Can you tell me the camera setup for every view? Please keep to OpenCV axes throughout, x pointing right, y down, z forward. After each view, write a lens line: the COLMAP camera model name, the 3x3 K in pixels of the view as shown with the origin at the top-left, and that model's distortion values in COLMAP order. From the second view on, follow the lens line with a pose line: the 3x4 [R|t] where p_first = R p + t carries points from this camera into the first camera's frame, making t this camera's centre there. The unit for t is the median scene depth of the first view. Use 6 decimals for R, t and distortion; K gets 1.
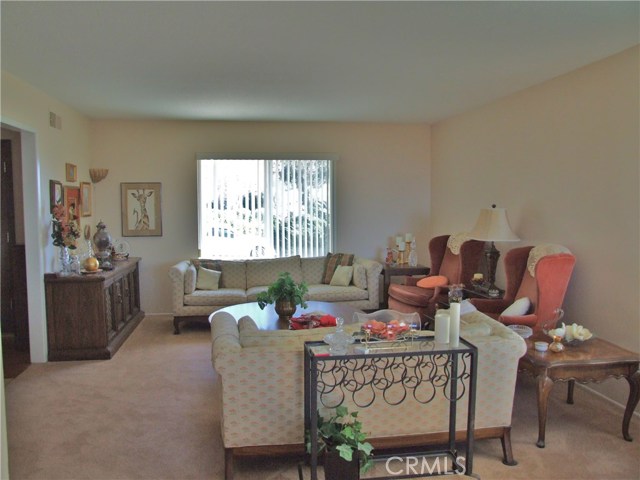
lens RADIAL K [[512.2, 0, 320.0], [0, 512.2, 240.0], [0, 0, 1]] dist [-0.007496, -0.003616]
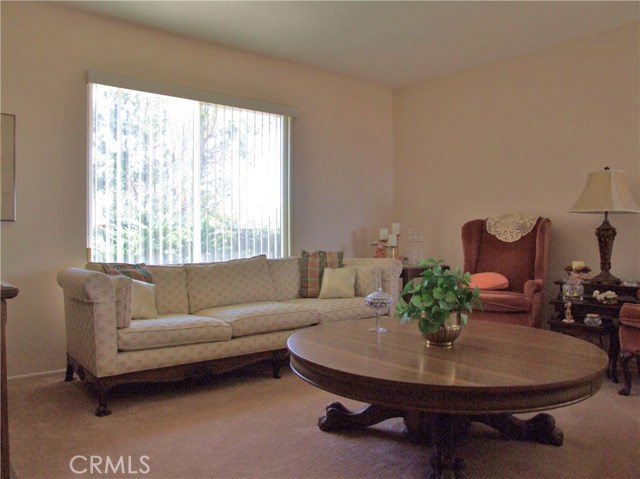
lens RADIAL K [[512.2, 0, 320.0], [0, 512.2, 239.5], [0, 0, 1]] dist [-0.007496, -0.003616]
pose [[0.882450, -0.004857, 0.470382, -0.300455], [0.034188, 0.997965, -0.053833, 0.051207], [-0.469163, 0.063586, 0.880819, 0.449701]]
